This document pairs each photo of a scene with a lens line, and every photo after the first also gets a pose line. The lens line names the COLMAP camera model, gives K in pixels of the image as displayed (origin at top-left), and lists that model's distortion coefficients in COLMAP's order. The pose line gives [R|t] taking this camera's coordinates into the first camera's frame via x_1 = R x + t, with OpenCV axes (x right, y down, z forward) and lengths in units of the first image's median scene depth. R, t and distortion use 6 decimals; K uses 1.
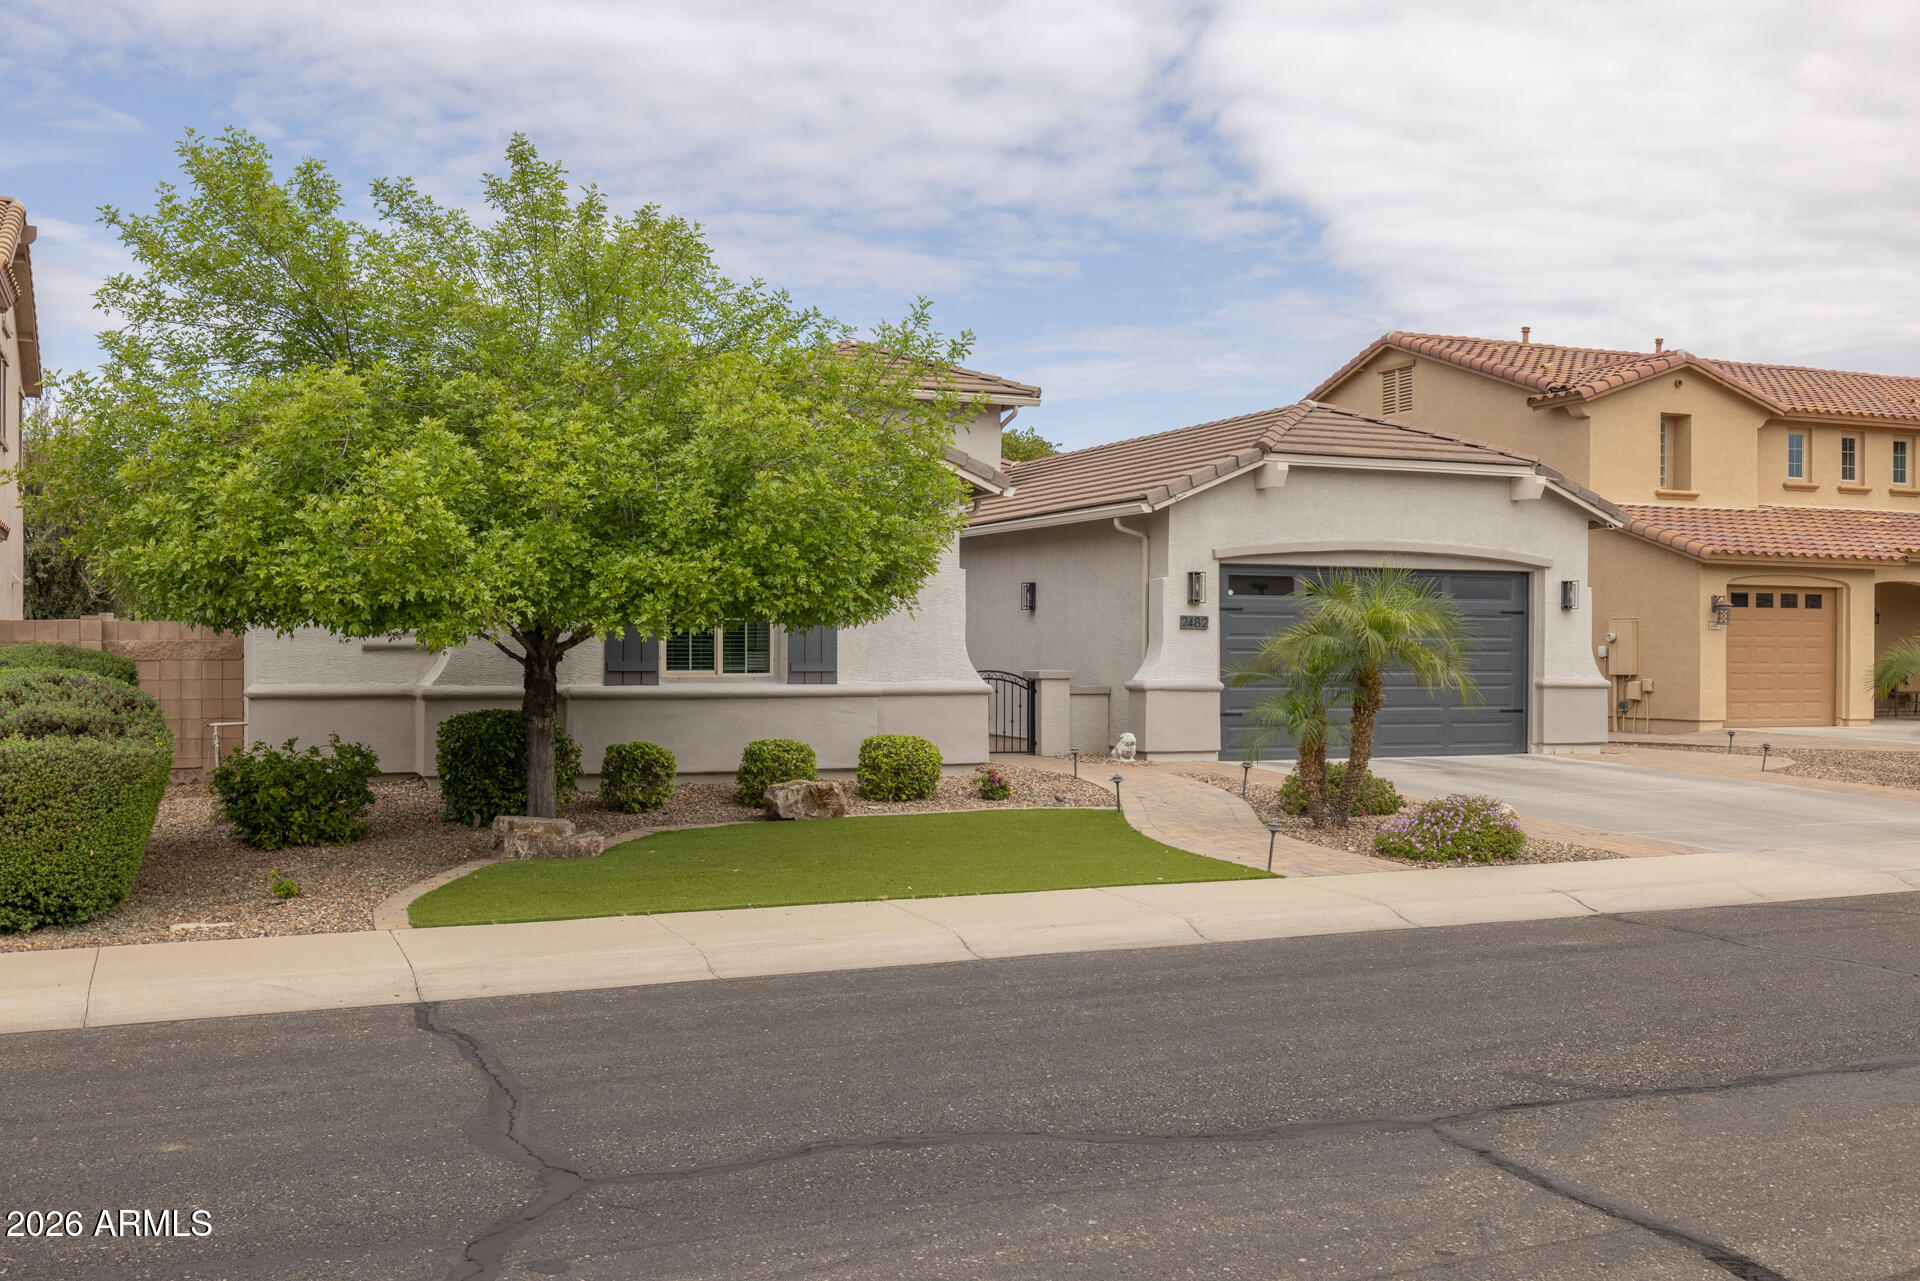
lens RADIAL K [[1798.1, 0, 957.6], [0, 1798.1, 668.1], [0, 0, 1]] dist [0.003254, 0.000000]
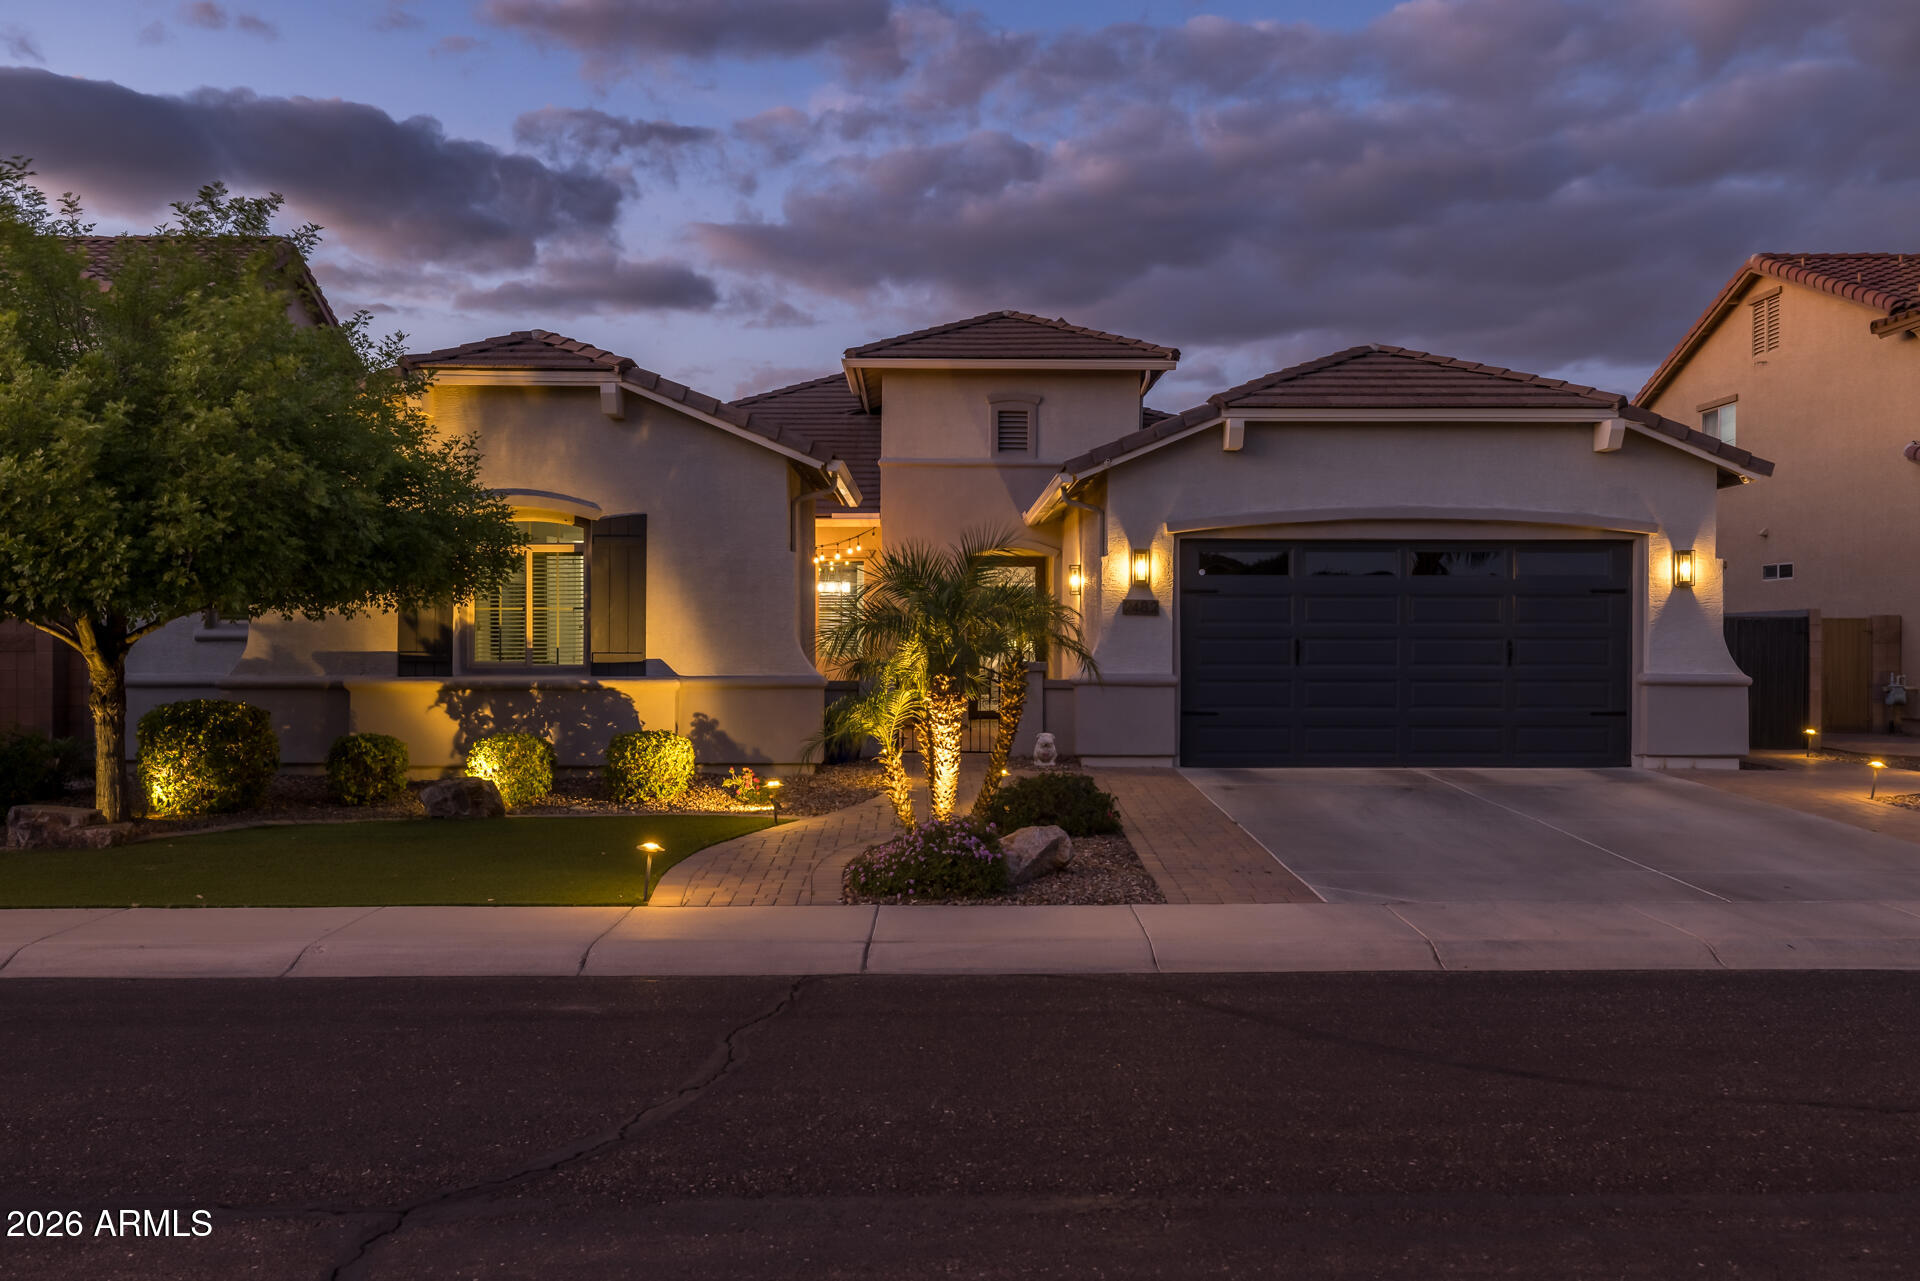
lens RADIAL K [[1798.1, 0, 968.7], [0, 1798.1, 658.3], [0, 0, 1]] dist [0.003254, 0.000000]
pose [[0.922793, 0.000530, -0.385295, 0.387407], [-0.000841, 0.999999, -0.000638, -0.000174], [0.385295, 0.000913, 0.922793, 0.163311]]
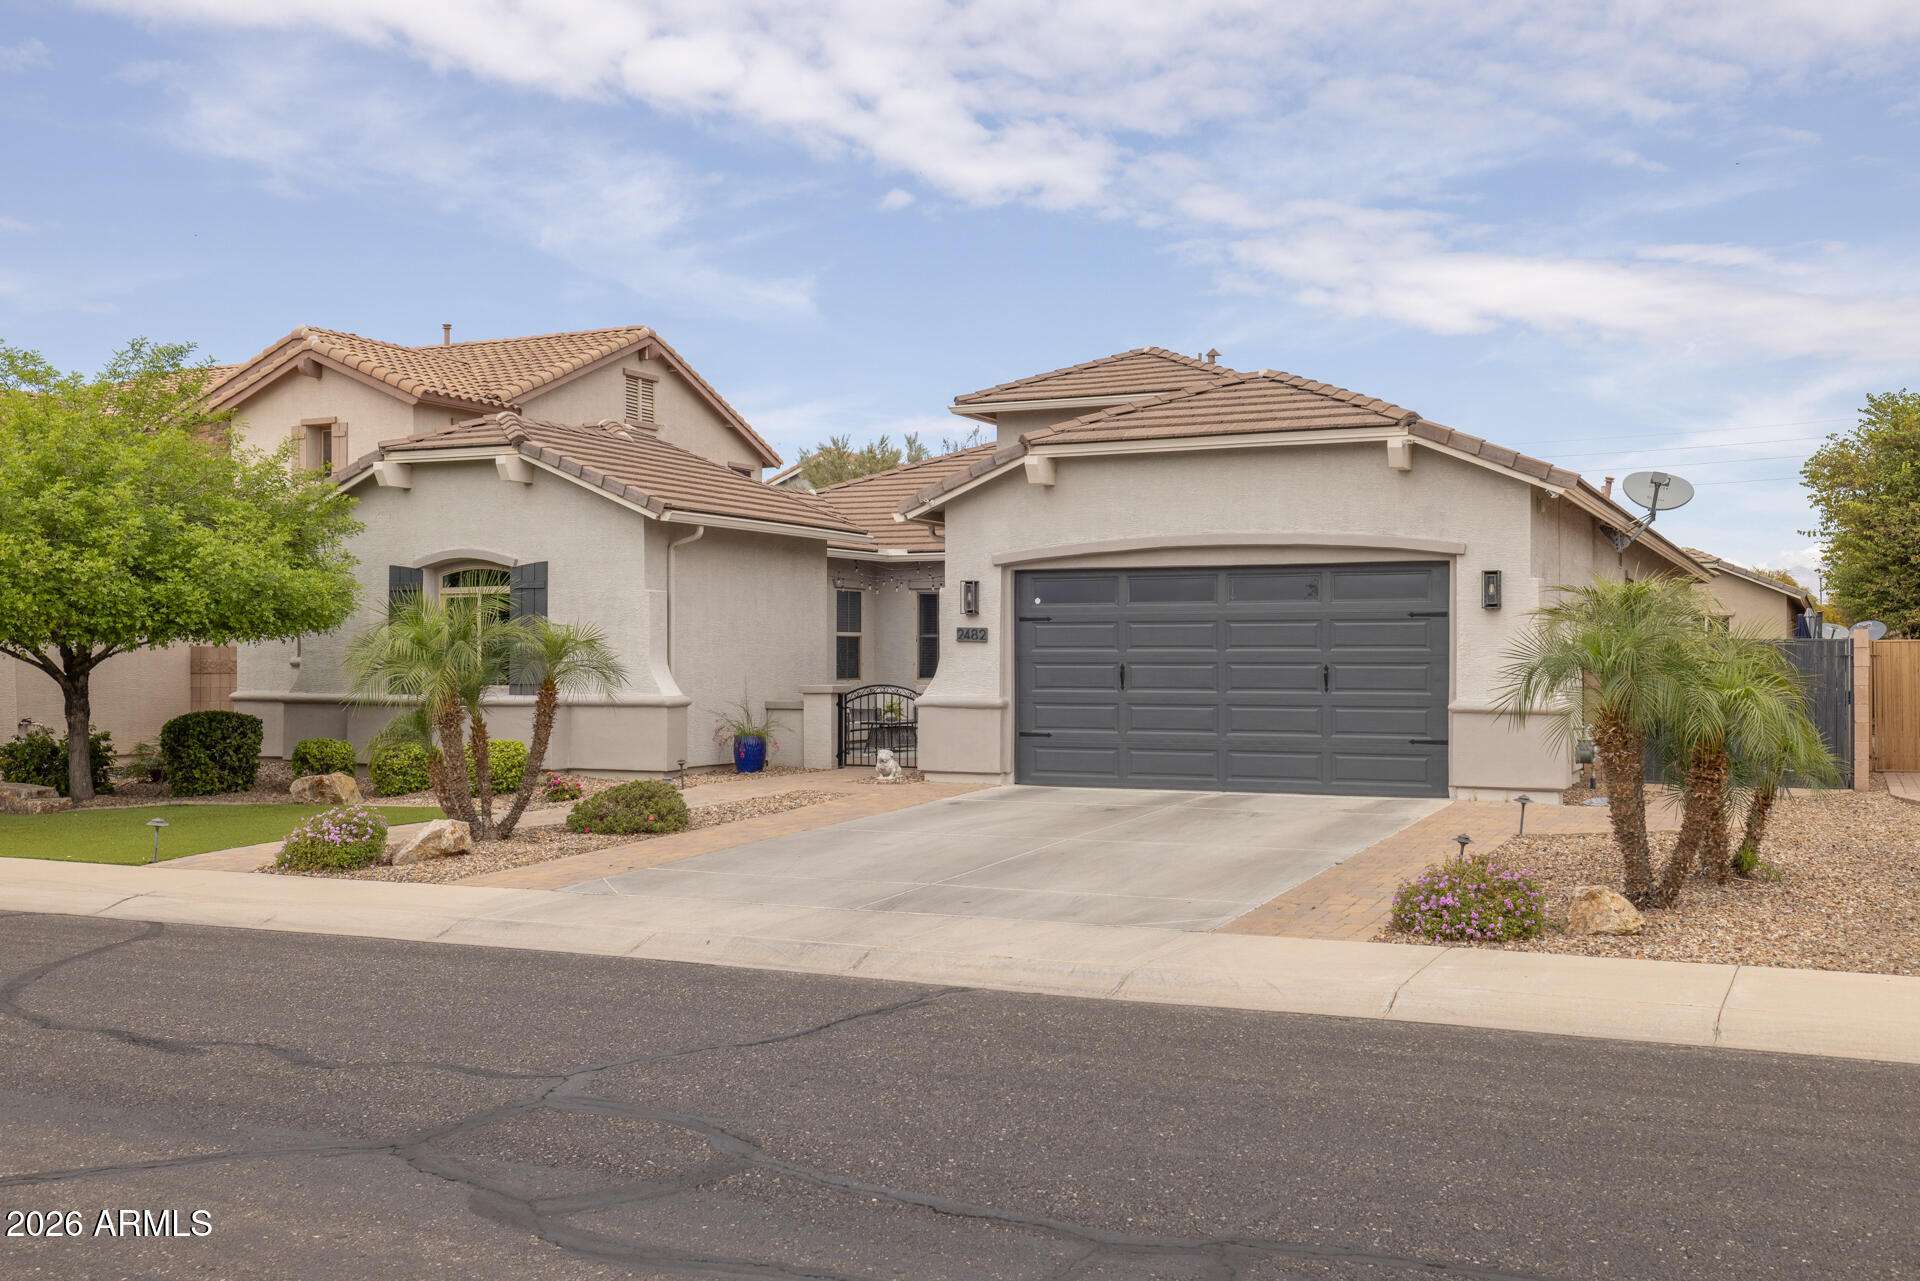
lens RADIAL K [[1798.1, 0, 971.1], [0, 1798.1, 654.1], [0, 0, 1]] dist [0.003254, 0.000000]
pose [[0.674185, -0.006754, -0.738532, 0.816262], [-0.004680, 0.999899, -0.013416, -0.002764], [0.738548, 0.012502, 0.674085, 0.366546]]
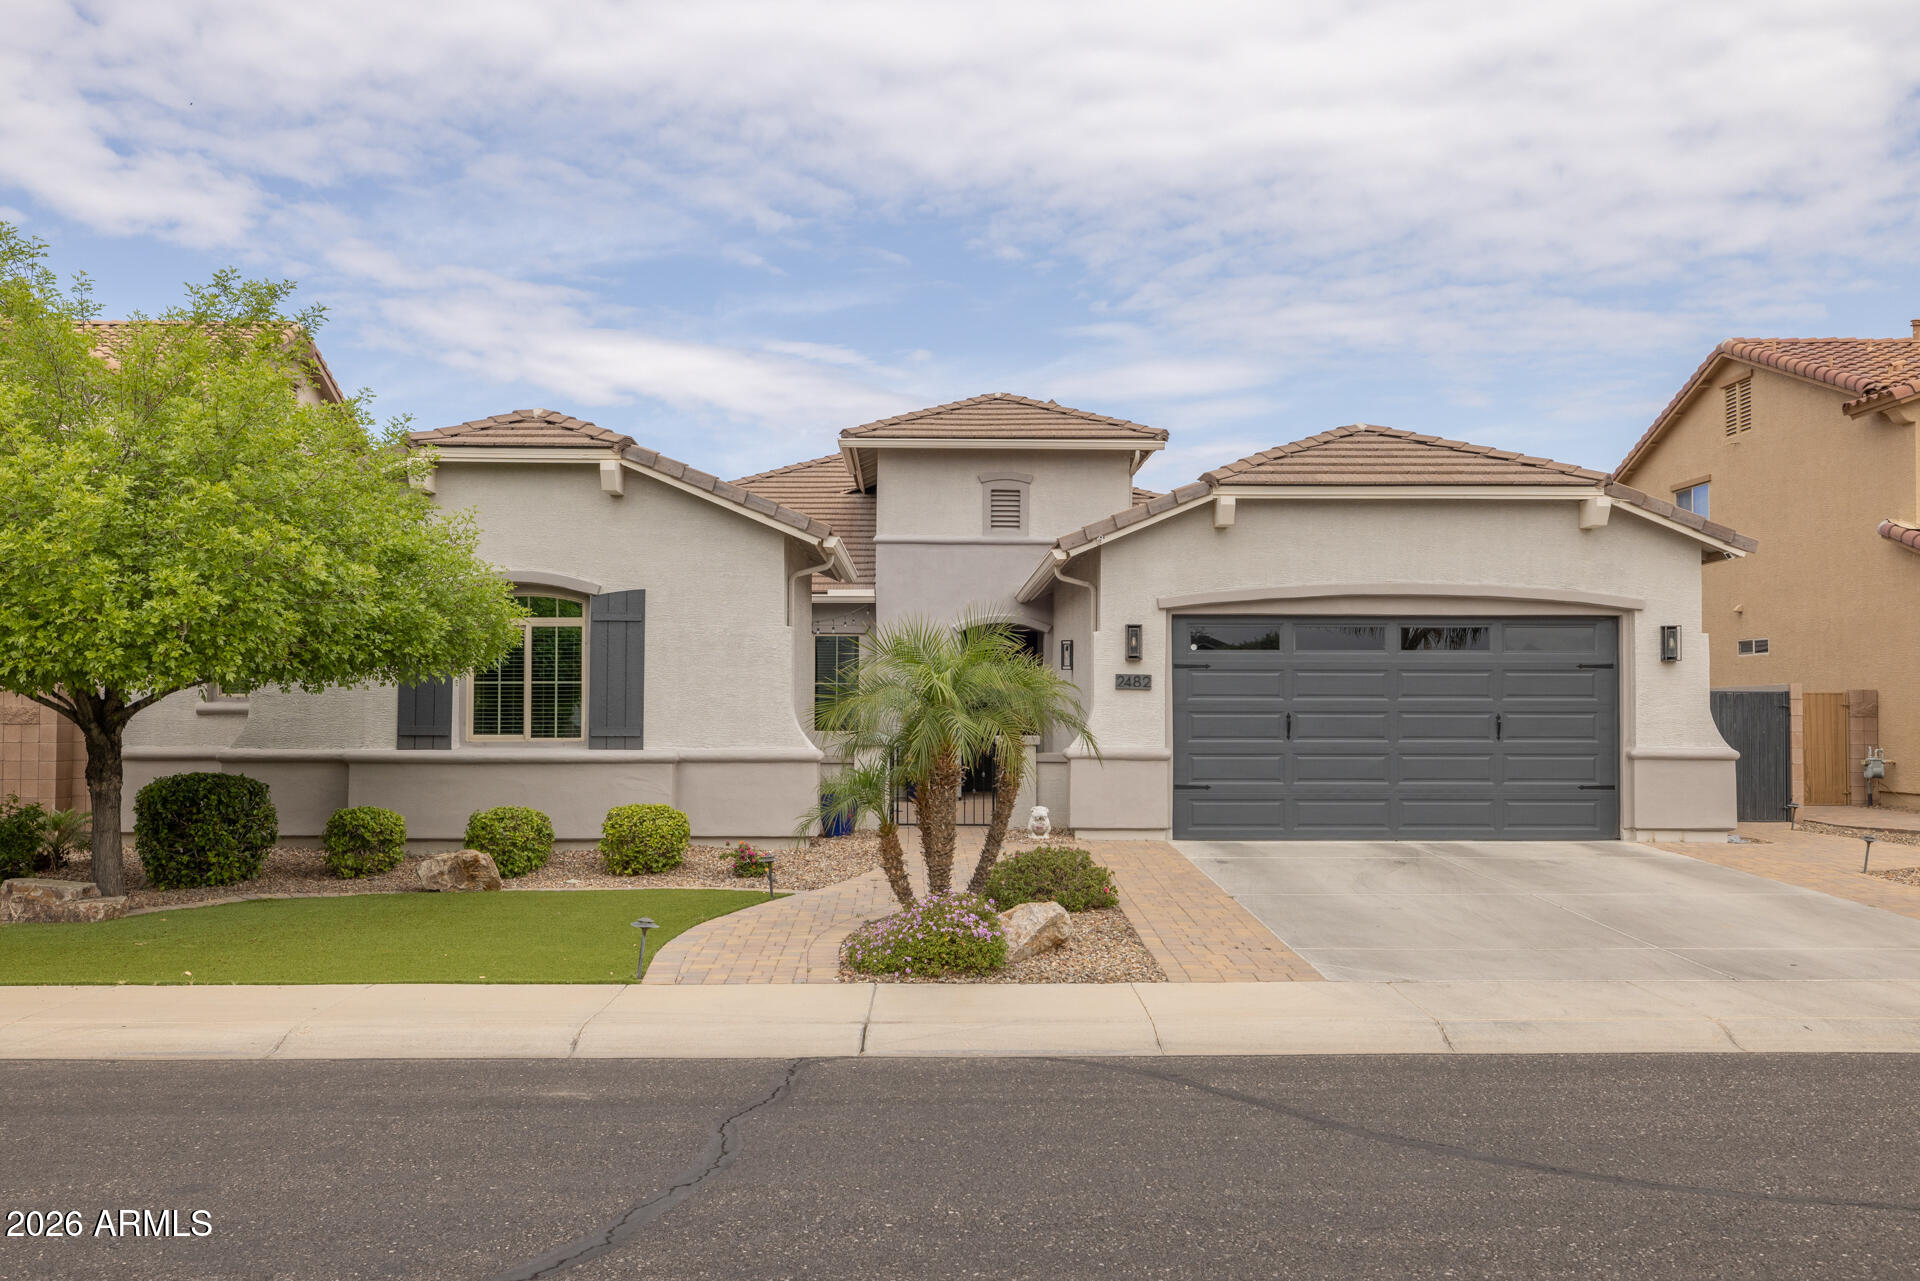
lens RADIAL K [[1724.6, 0, 956.4], [0, 1724.6, 681.2], [0, 0, 1]] dist [0.004720, 0.006478]
pose [[0.922511, -0.009589, -0.385851, 0.374930], [-0.001858, 0.999569, -0.029284, -0.000771], [0.385966, 0.027731, 0.922096, 0.185935]]
